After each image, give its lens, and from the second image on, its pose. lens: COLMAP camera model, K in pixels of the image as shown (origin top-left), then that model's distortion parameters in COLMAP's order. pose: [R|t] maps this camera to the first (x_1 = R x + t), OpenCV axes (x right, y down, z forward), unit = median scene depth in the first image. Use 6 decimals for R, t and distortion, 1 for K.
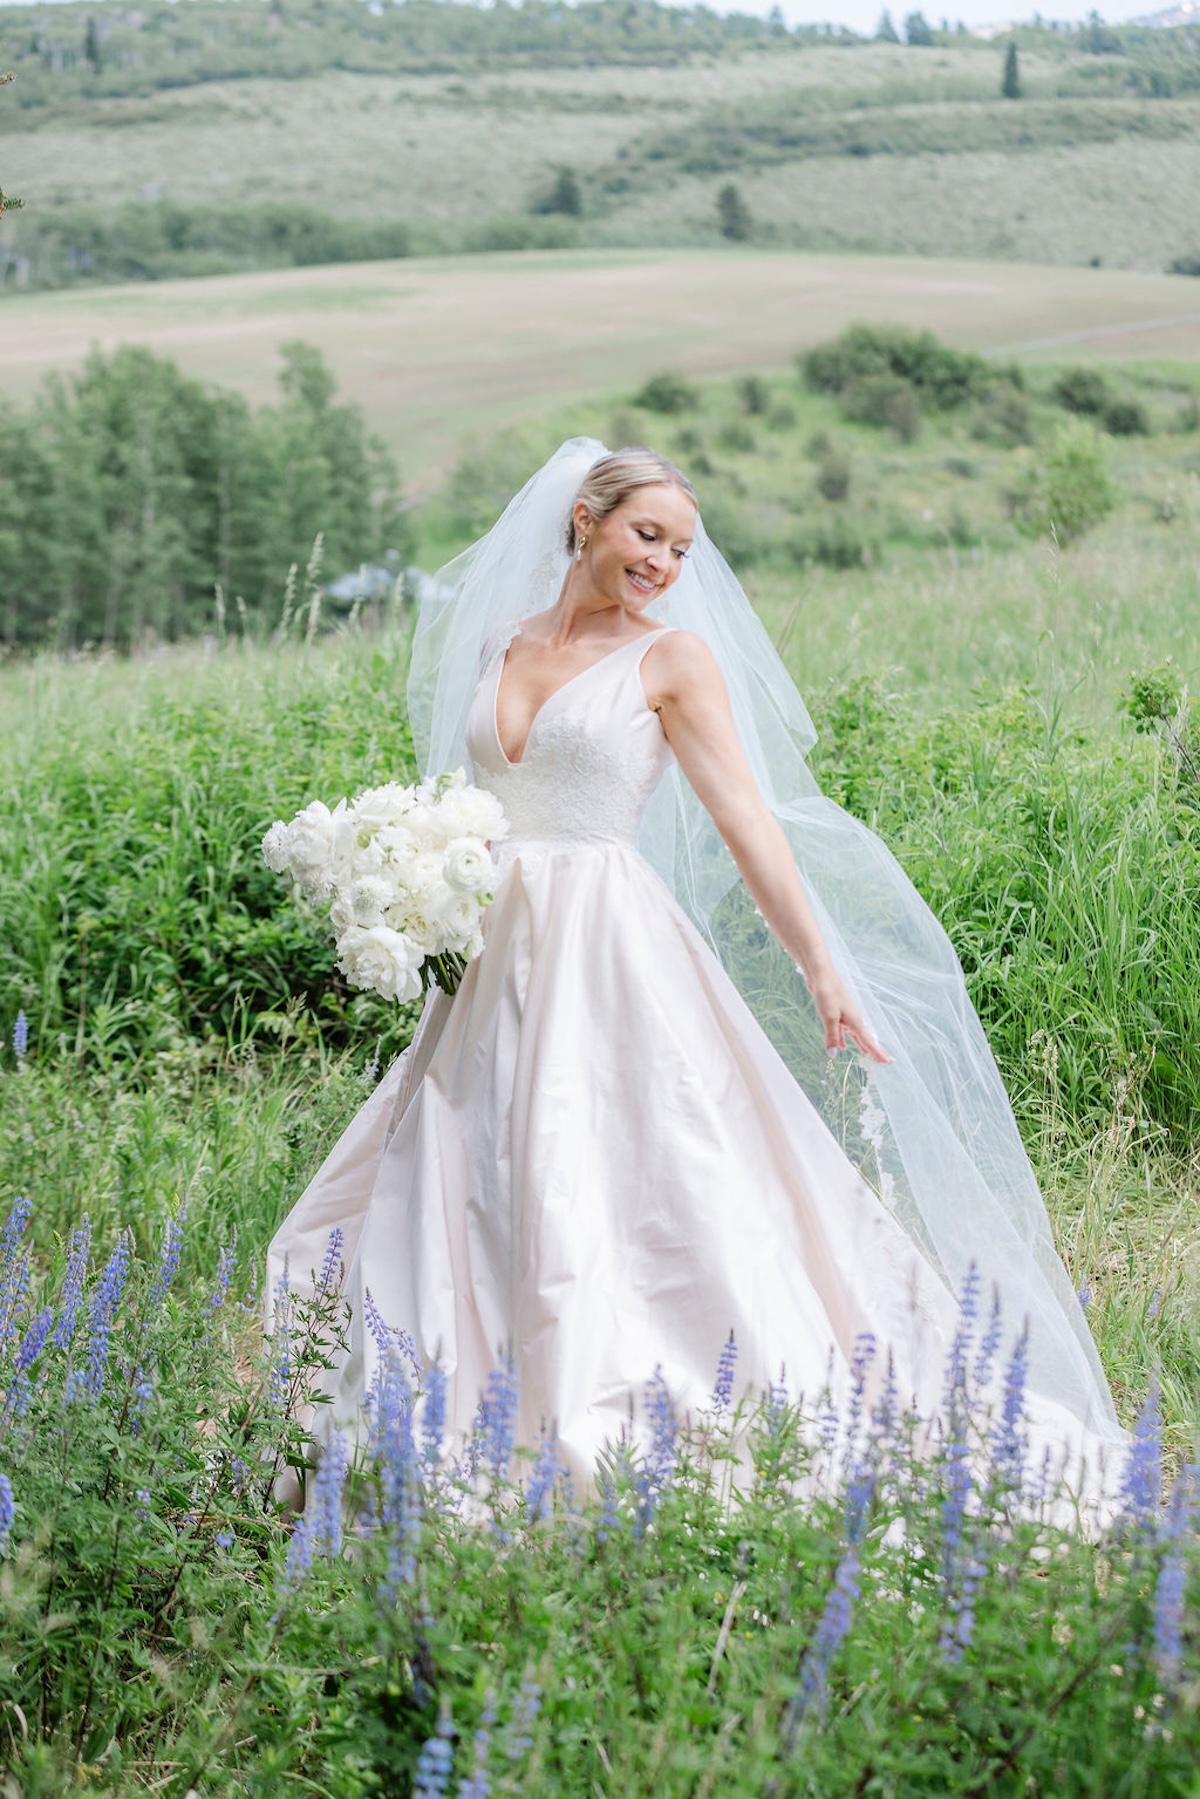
lens RADIAL K [[3582.8, 0, 596.1], [0, 3582.8, 909.5], [0, 0, 1]] dist [0.179090, 0.000000]
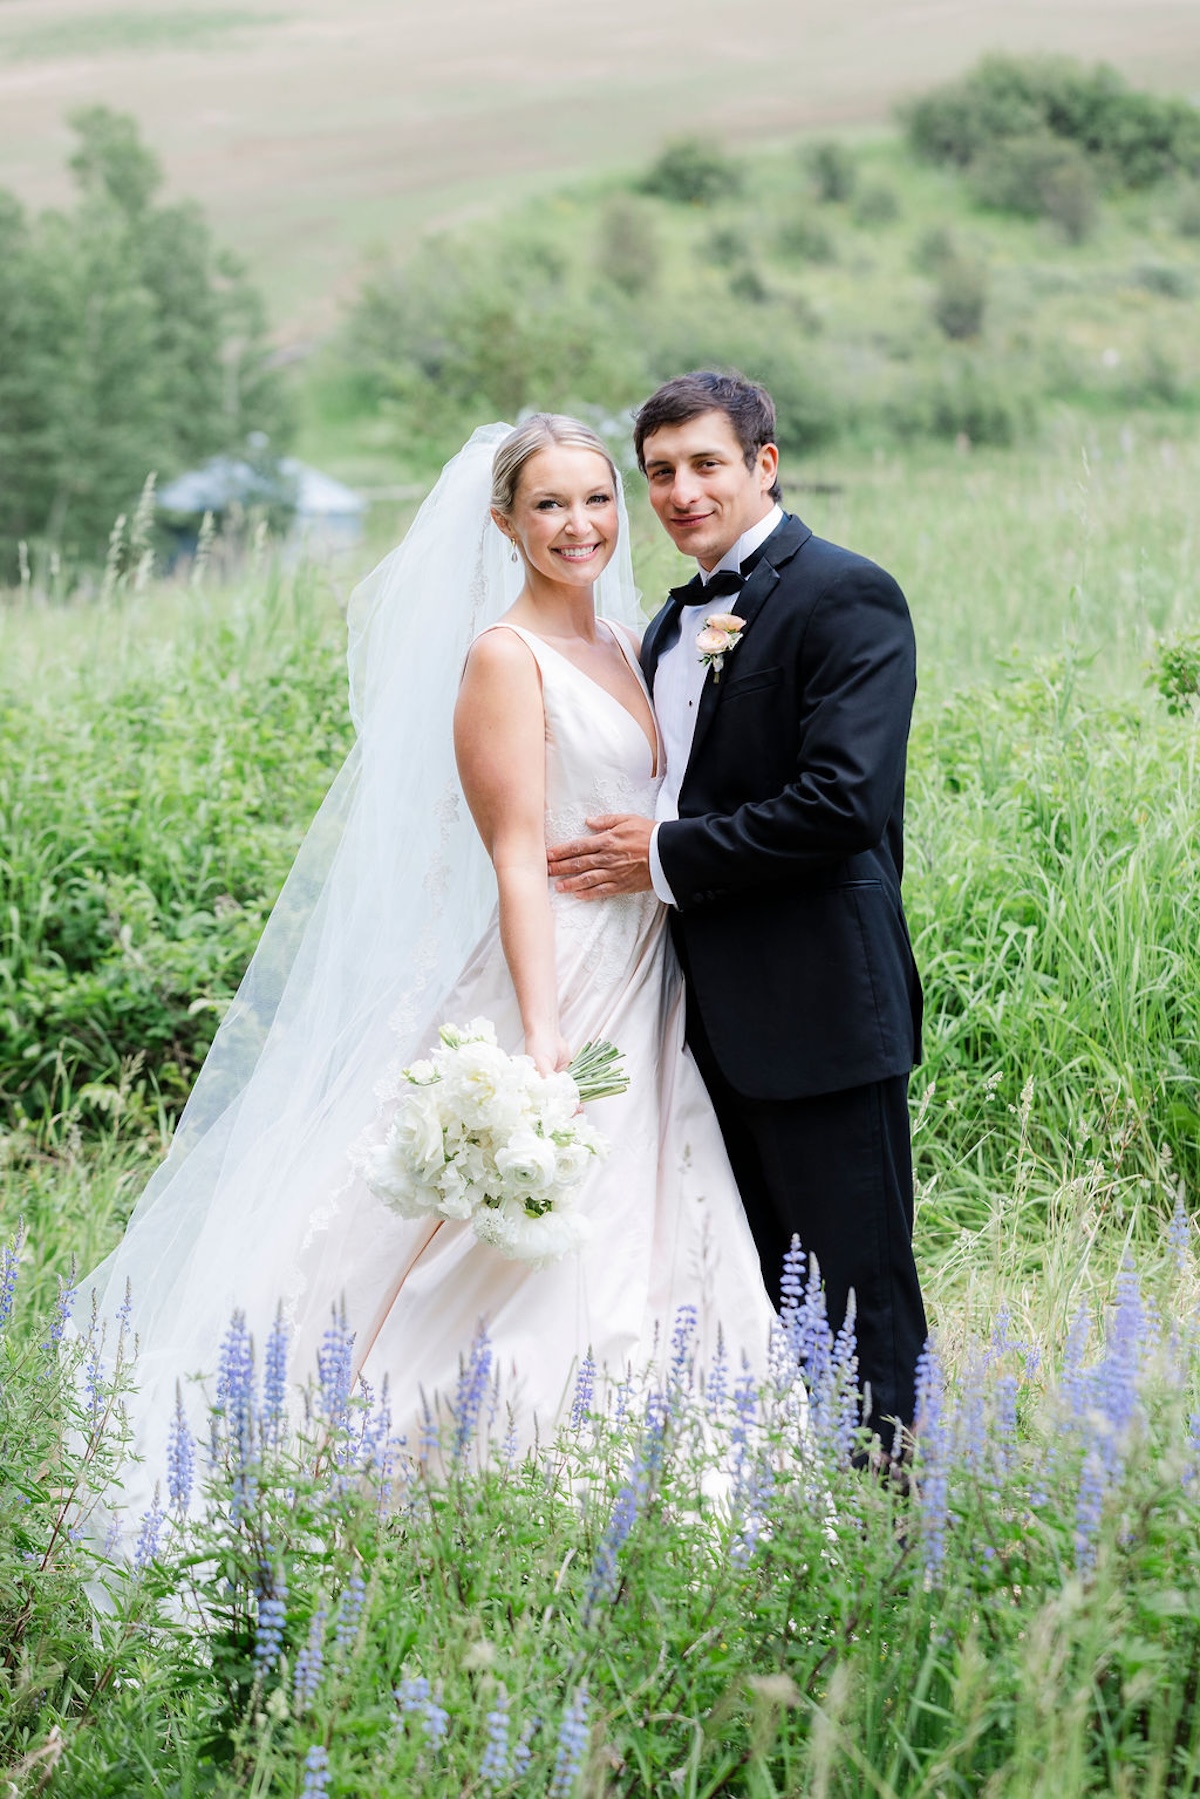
lens RADIAL K [[5874.3, 0, 602.8], [0, 5874.3, 894.1], [0, 0, 1]] dist [0.192961, 0.000000]
pose [[0.999780, -0.020987, -0.000028, 0.019769], [0.020983, 0.999604, -0.018727, 0.011064], [0.000421, 0.018722, 0.999825, -0.267996]]
